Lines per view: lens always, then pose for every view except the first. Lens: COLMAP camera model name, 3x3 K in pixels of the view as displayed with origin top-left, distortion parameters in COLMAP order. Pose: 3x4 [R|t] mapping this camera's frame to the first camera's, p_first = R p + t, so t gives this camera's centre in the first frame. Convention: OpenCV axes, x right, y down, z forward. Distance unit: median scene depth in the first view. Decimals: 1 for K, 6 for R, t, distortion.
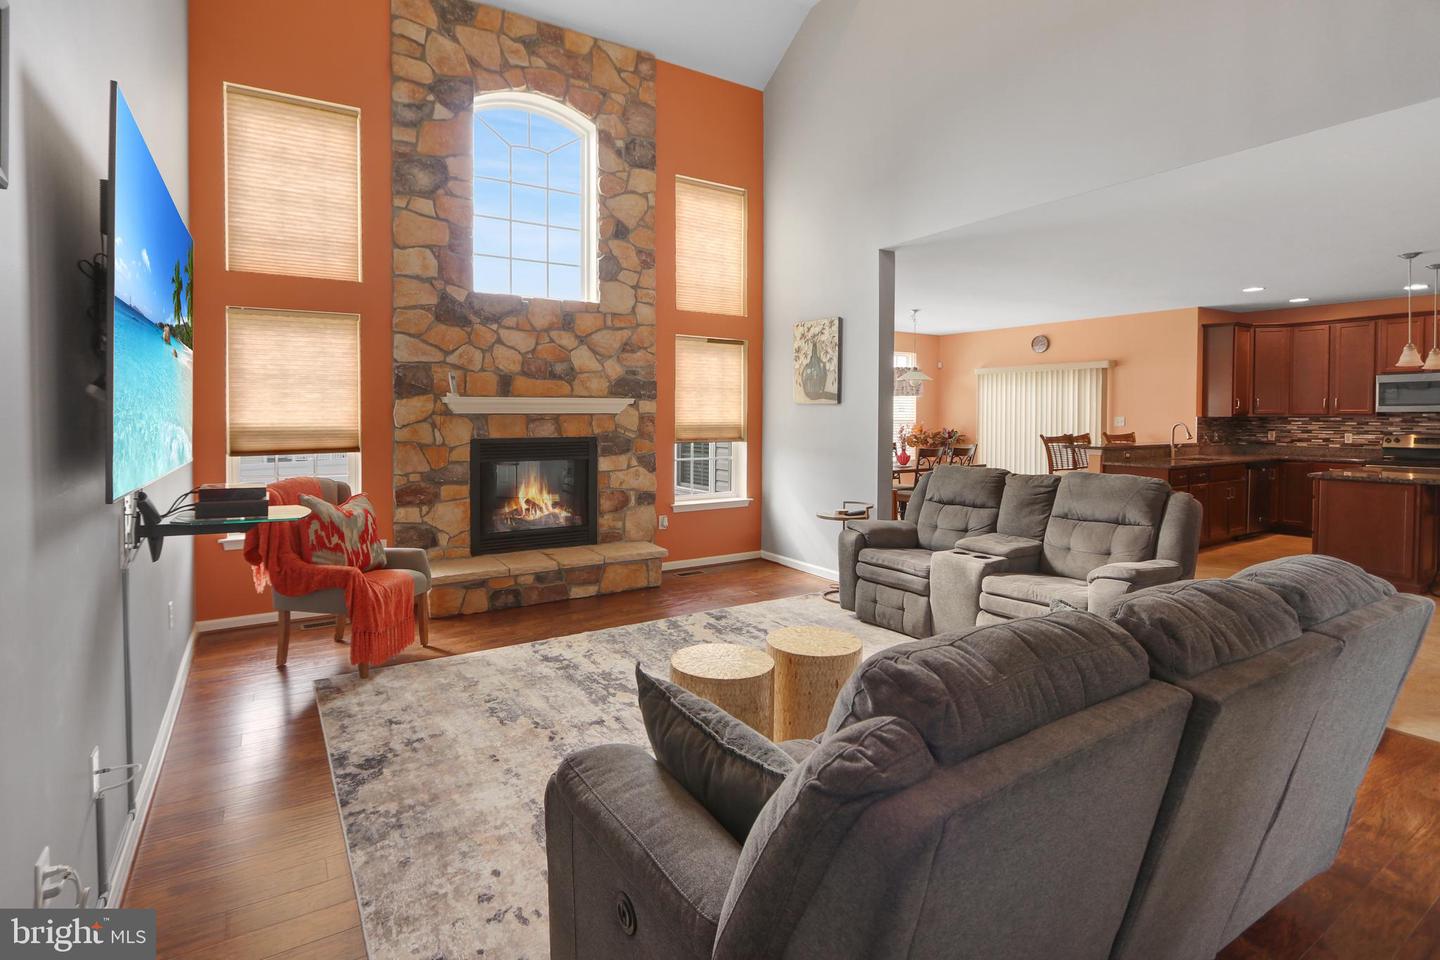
lens RADIAL K [[700.8, 0, 722.7], [0, 700.8, 430.5], [0, 0, 1]] dist [-0.000473, 0.000160]
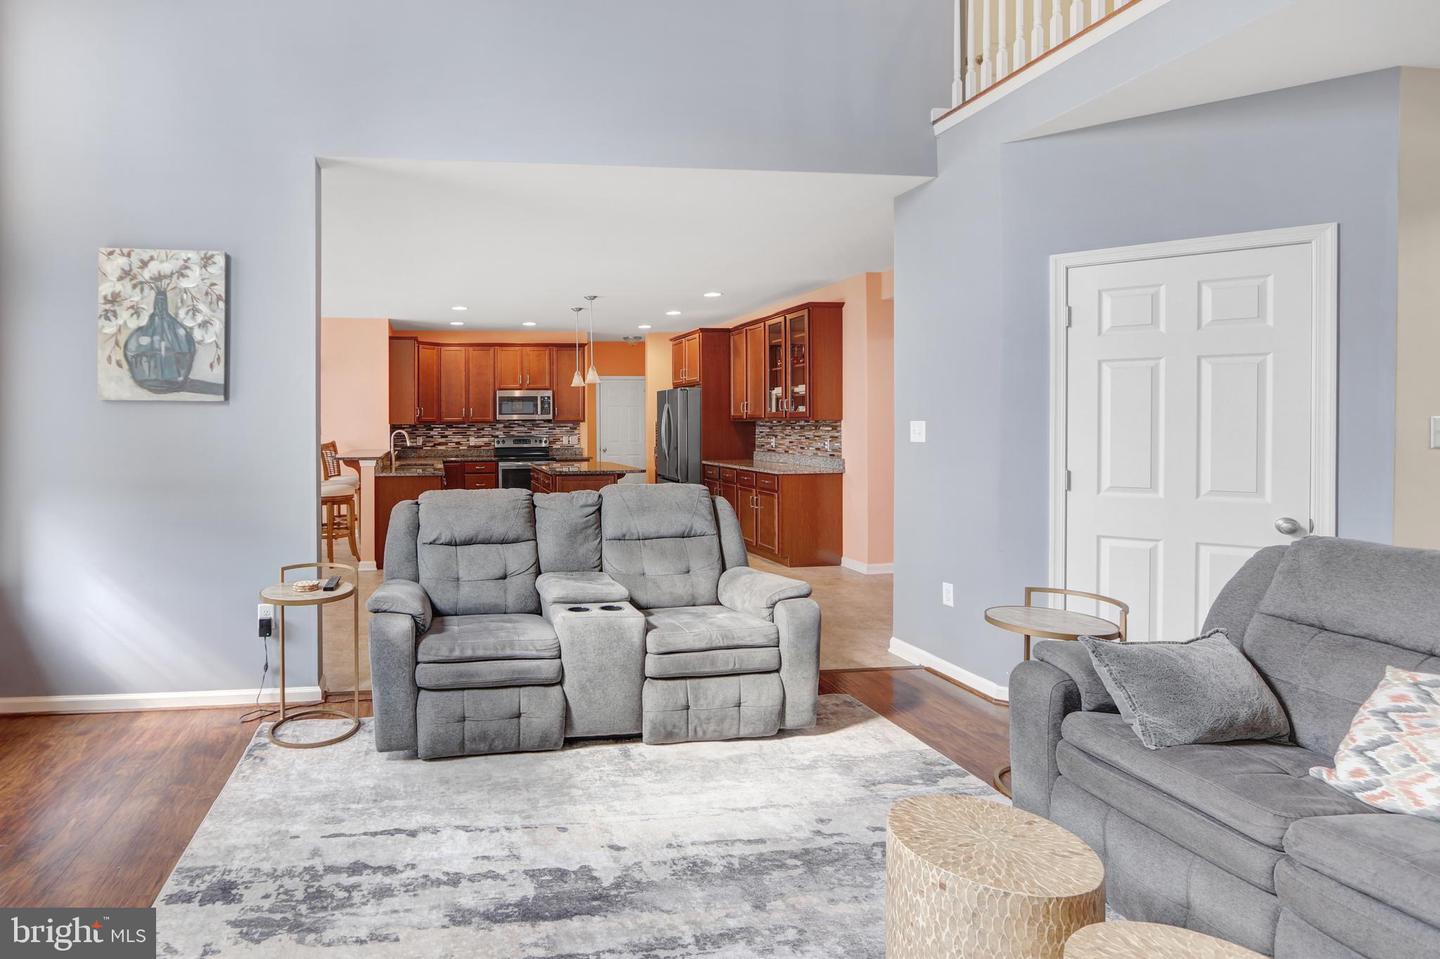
lens RADIAL K [[712.9, 0, 525.9], [0, 712.9, 432.7], [0, 0, 1]] dist [-0.001889, -0.000159]
pose [[0.465235, -0.014332, 0.885071, -0.230113], [0.025075, 0.999681, 0.003007, -0.007376], [-0.884832, 0.020794, 0.465446, 0.482378]]
